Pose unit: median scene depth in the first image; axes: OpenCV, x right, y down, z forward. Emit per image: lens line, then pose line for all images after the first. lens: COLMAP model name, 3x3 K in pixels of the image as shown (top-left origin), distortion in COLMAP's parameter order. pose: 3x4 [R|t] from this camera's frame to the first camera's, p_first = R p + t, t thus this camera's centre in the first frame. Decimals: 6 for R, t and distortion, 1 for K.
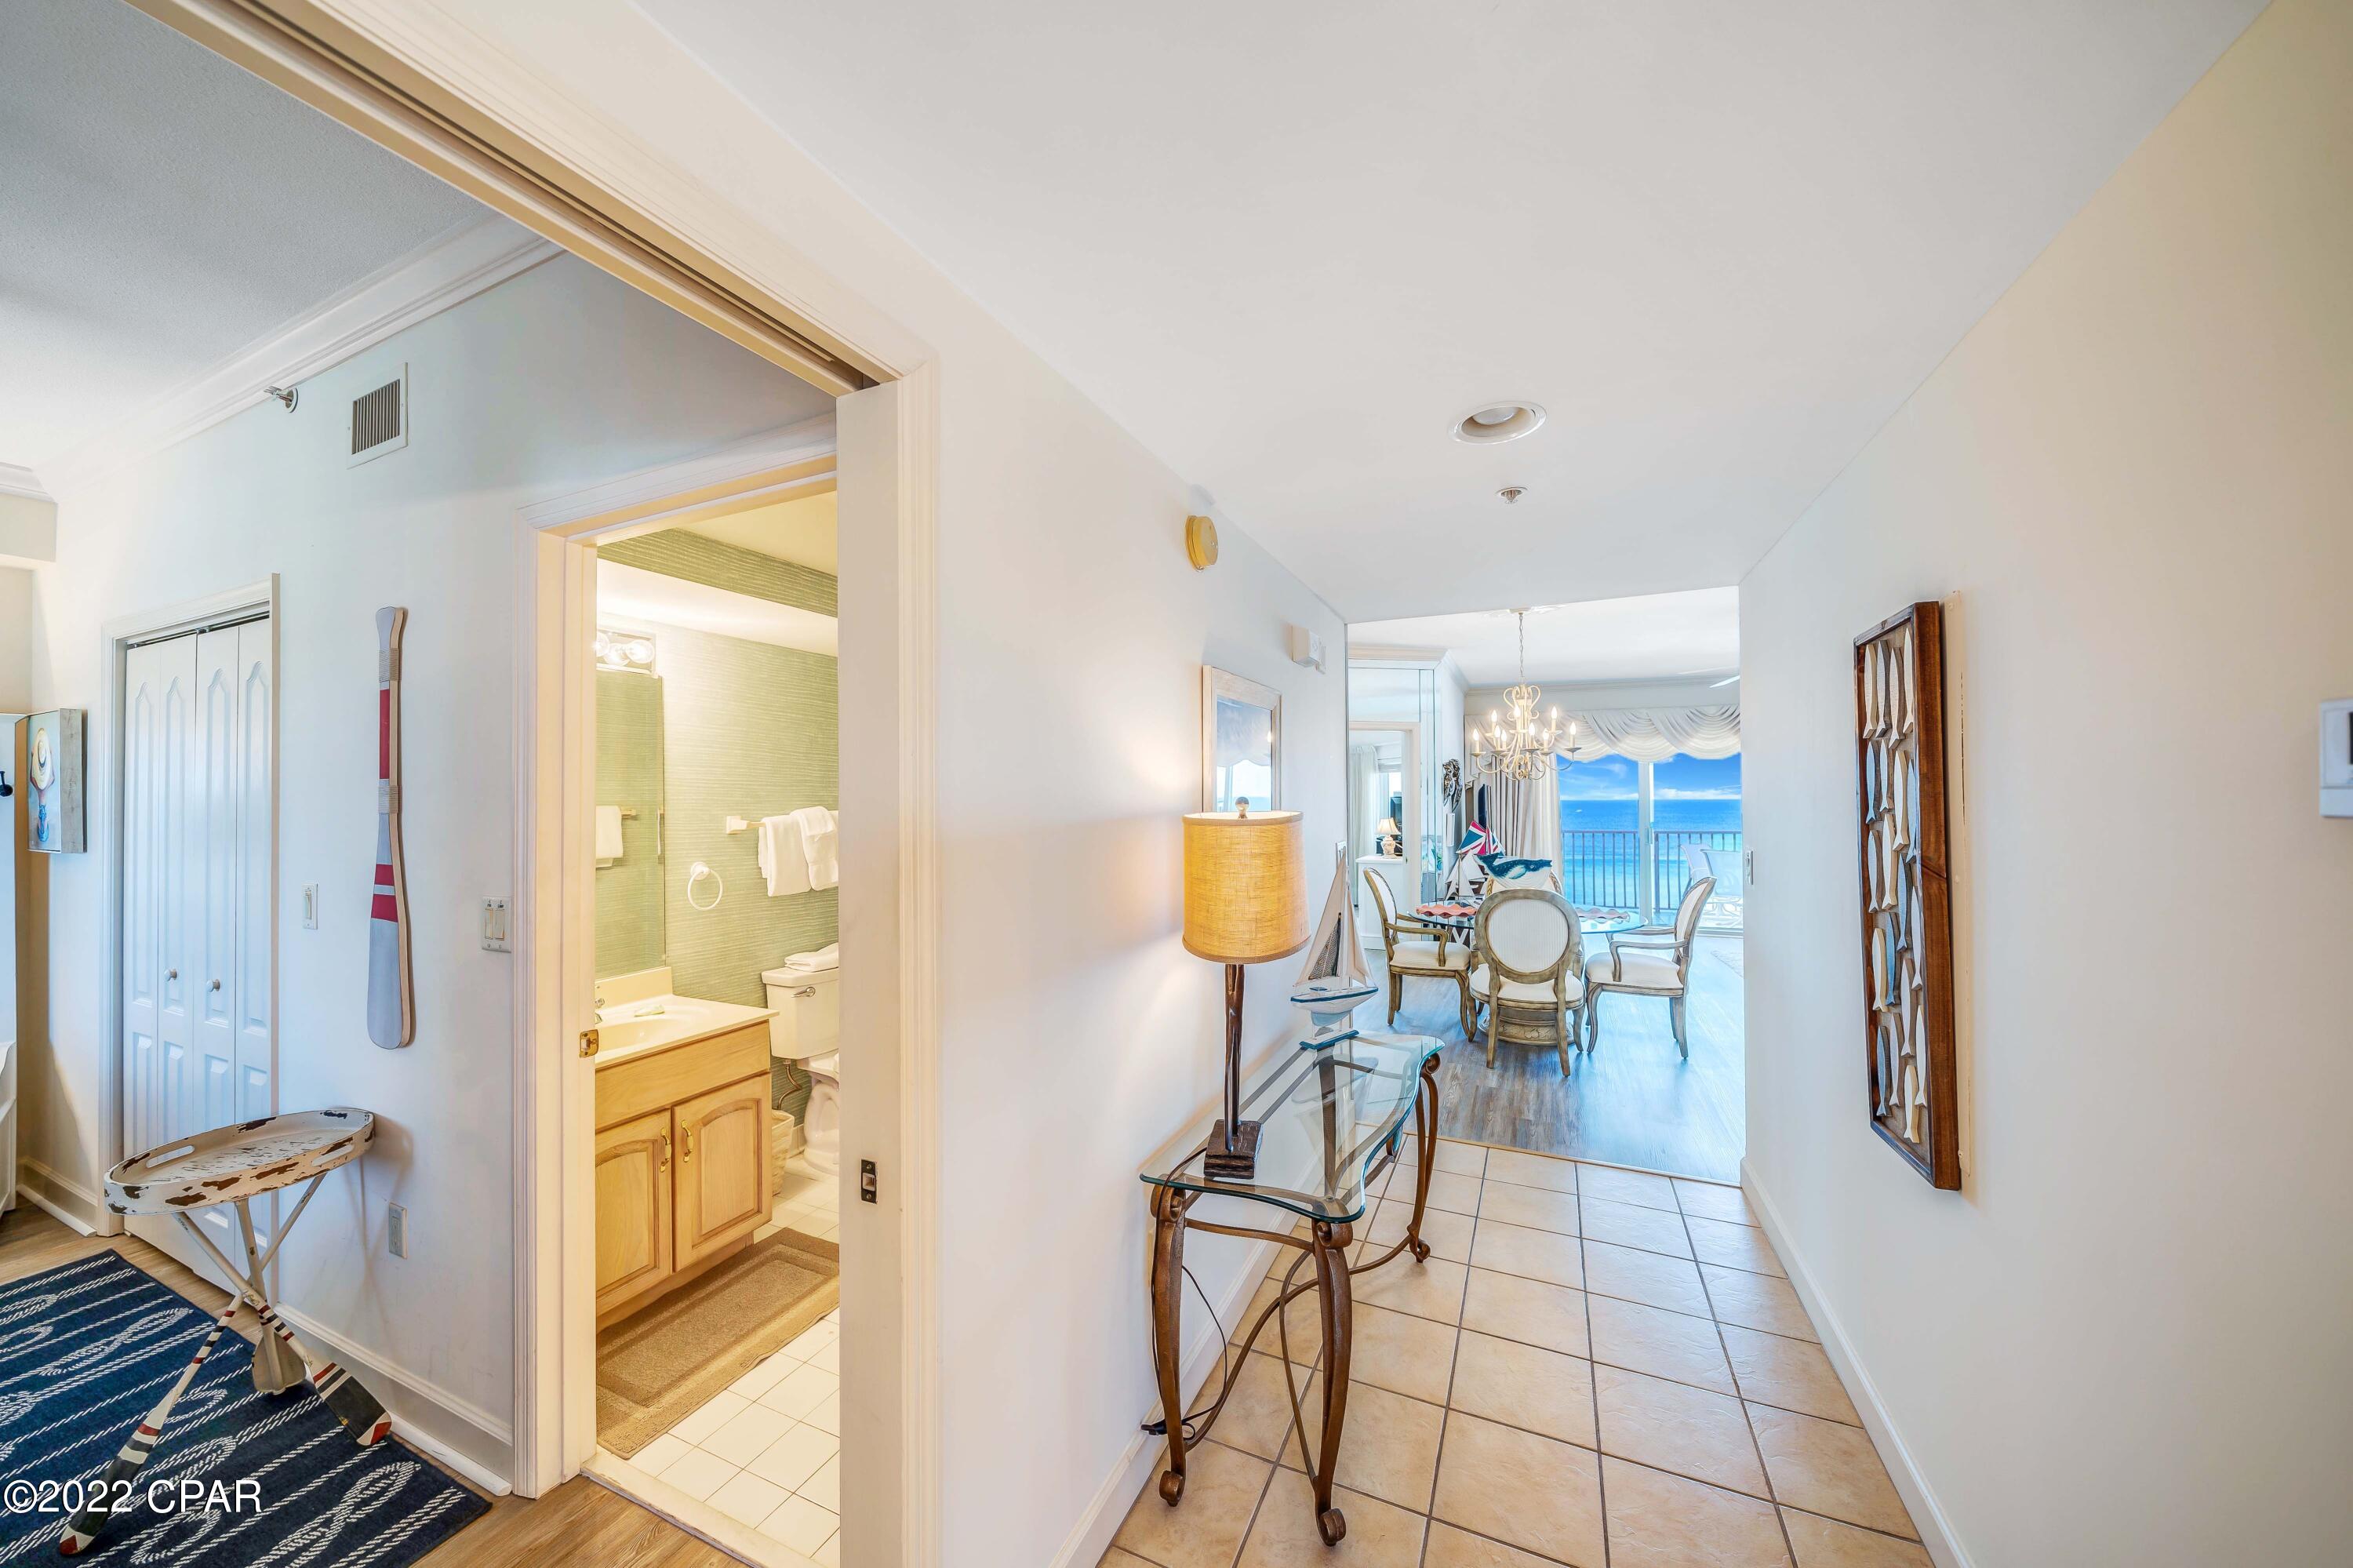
lens RADIAL K [[815.4, 0, 1150.6], [0, 815.4, 791.6], [0, 0, 1]] dist [0.000180, 0.000139]
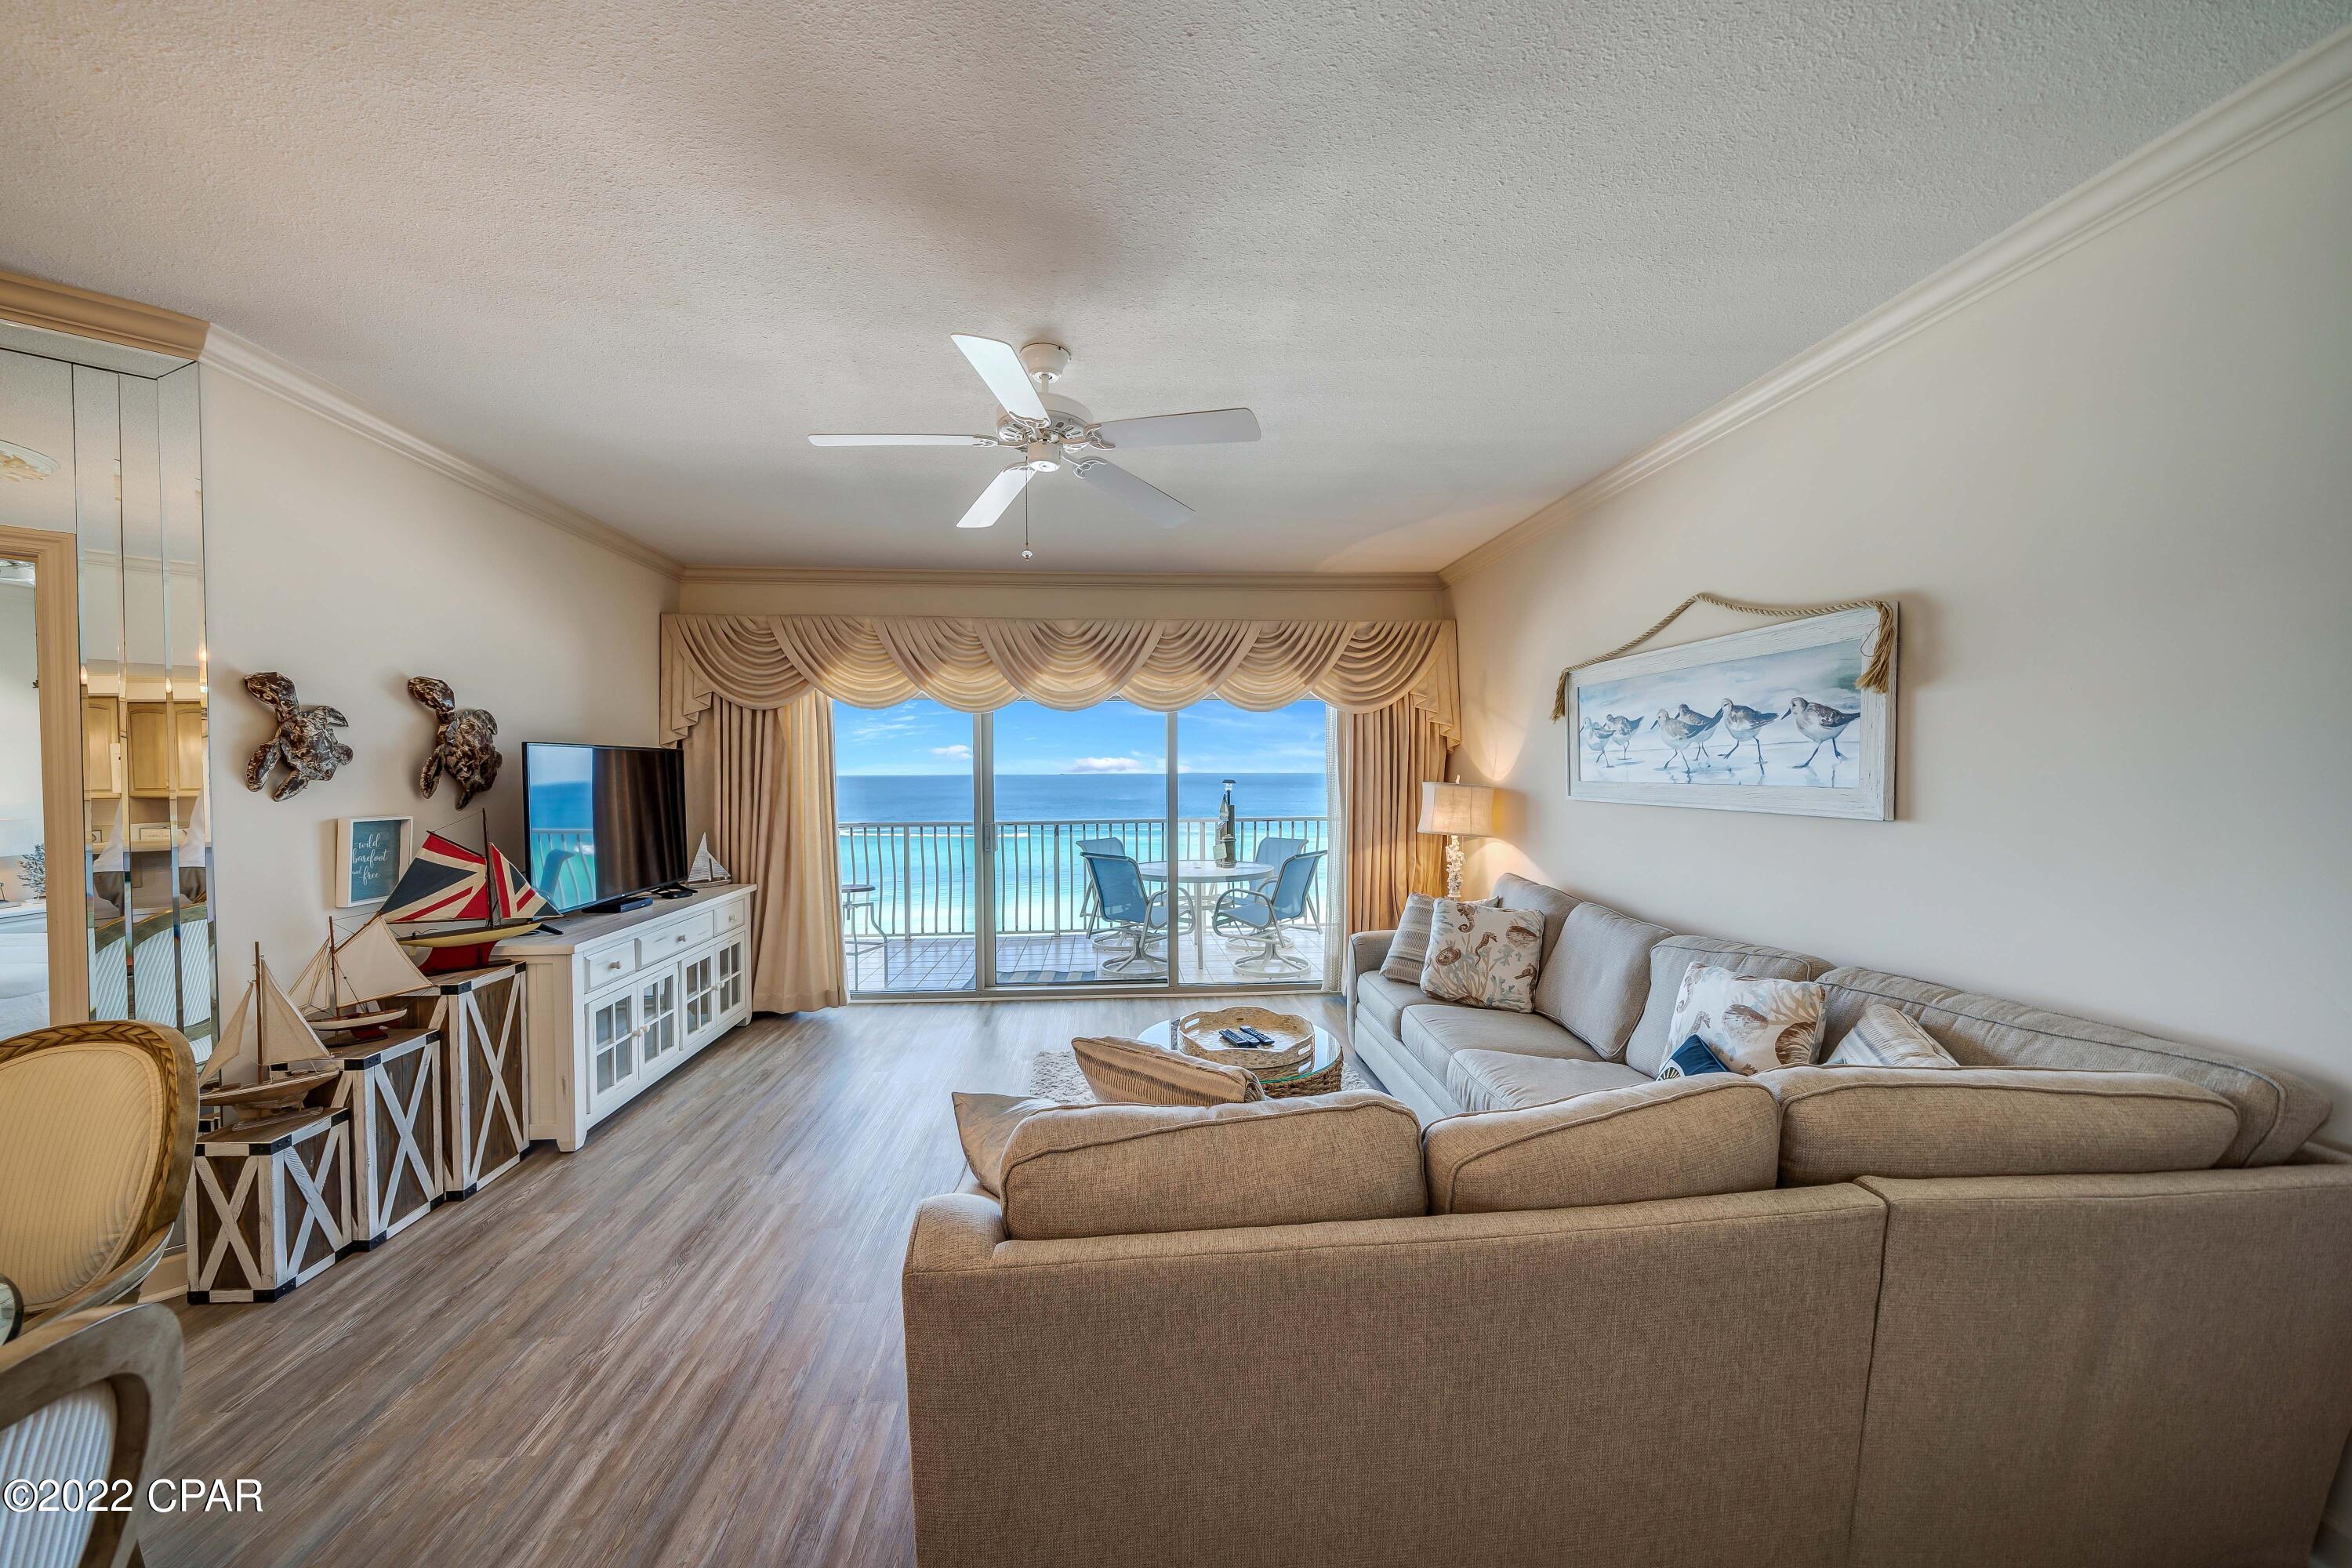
lens RADIAL K [[815.3, 0, 1163.8], [0, 815.3, 791.1], [0, 0, 1]] dist [-0.001183, -0.000087]
pose [[0.867733, -0.009689, 0.496936, 1.438391], [-0.006023, 0.999532, 0.030004, 0.003886], [-0.496994, -0.029028, 0.867268, 1.418404]]
